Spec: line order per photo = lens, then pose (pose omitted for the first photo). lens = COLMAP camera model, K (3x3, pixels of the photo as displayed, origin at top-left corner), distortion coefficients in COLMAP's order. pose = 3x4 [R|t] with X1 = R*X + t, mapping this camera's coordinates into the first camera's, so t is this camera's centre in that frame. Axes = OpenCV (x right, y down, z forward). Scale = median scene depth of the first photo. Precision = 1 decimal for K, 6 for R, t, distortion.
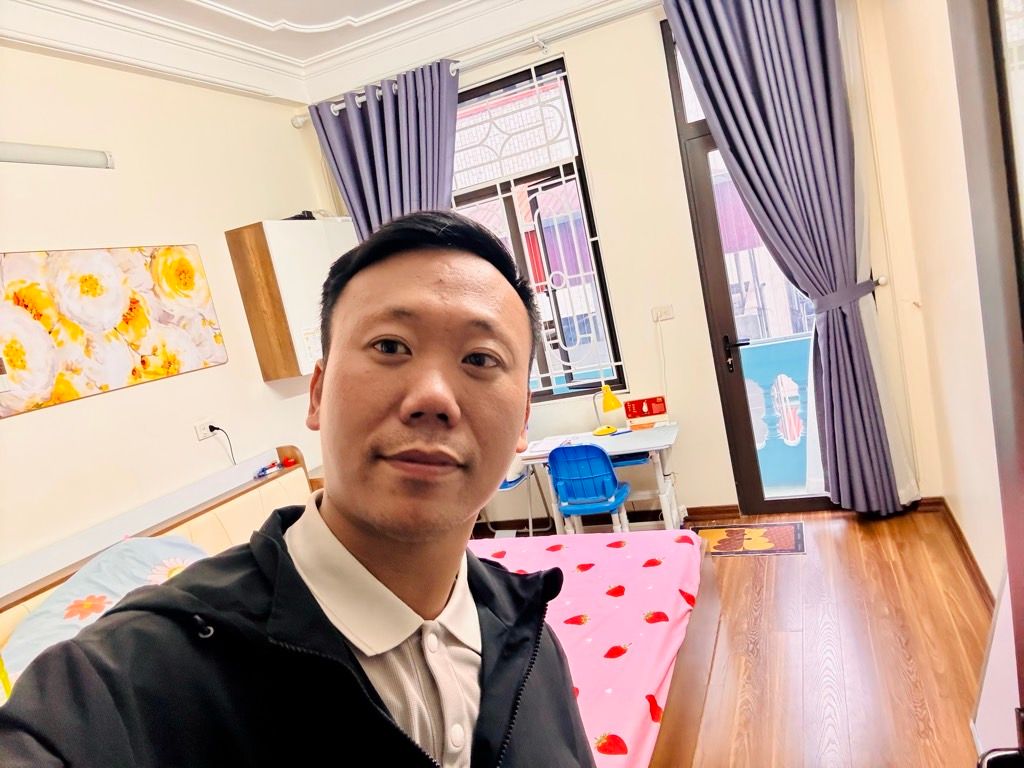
lens RADIAL K [[696.2, 0, 516.9], [0, 696.2, 376.9], [0, 0, 1]] dist [0.051383, -0.064879]
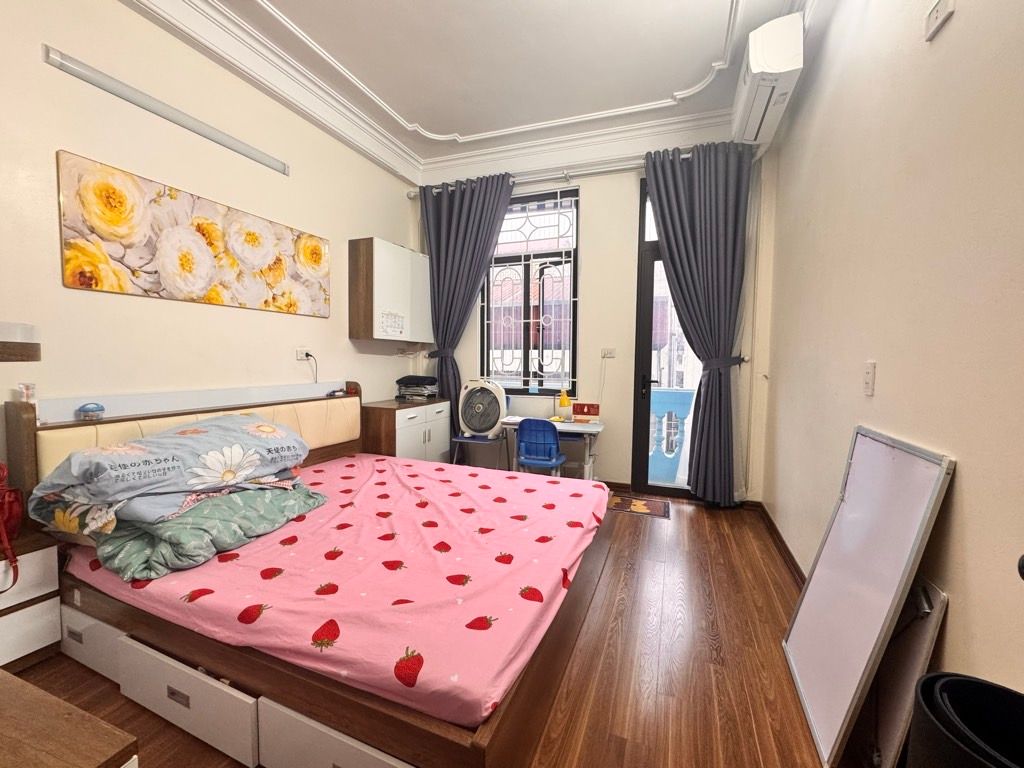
lens RADIAL K [[407.5, 0, 517.5], [0, 407.5, 379.0], [0, 0, 1]] dist [-0.003384, 0.000448]
pose [[0.976086, 0.216351, 0.021189, 0.002254], [-0.213546, 0.972518, -0.092772, 0.102698], [-0.040678, 0.086029, 0.995462, 0.102019]]
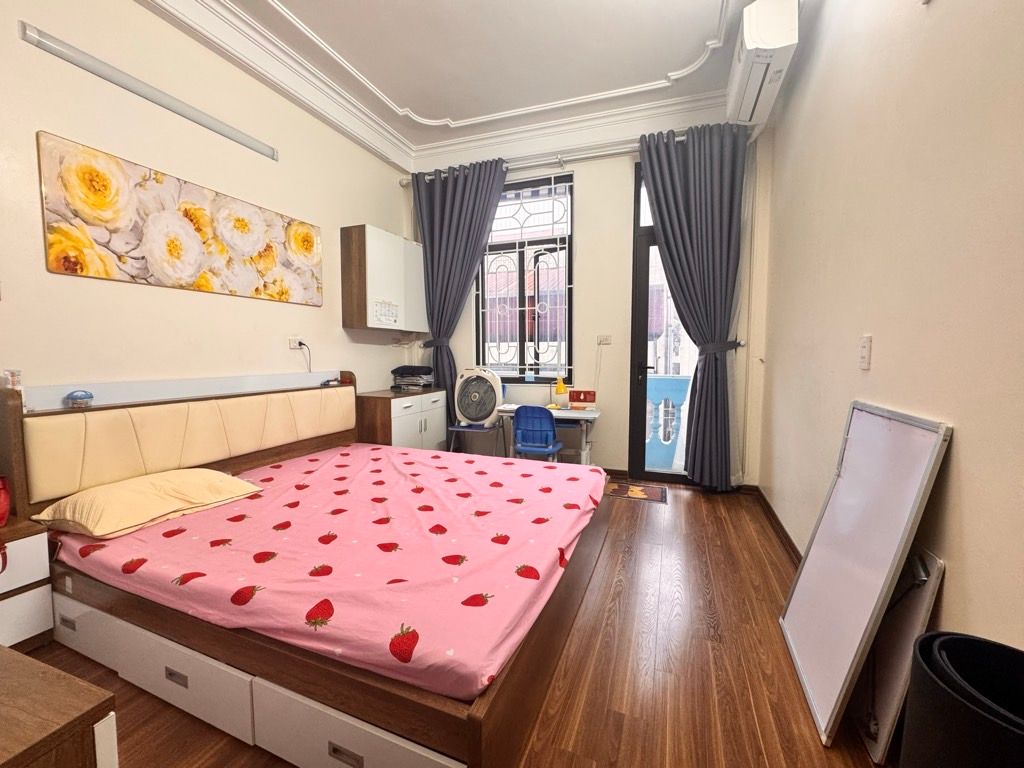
lens RADIAL K [[407.5, 0, 517.4], [0, 407.5, 379.2], [0, 0, 1]] dist [-0.003384, 0.000448]
pose [[0.978452, 0.204178, 0.030719, 0.008757], [-0.201163, 0.976198, -0.081058, 0.117741], [-0.046538, 0.073131, 0.996236, 0.108151]]
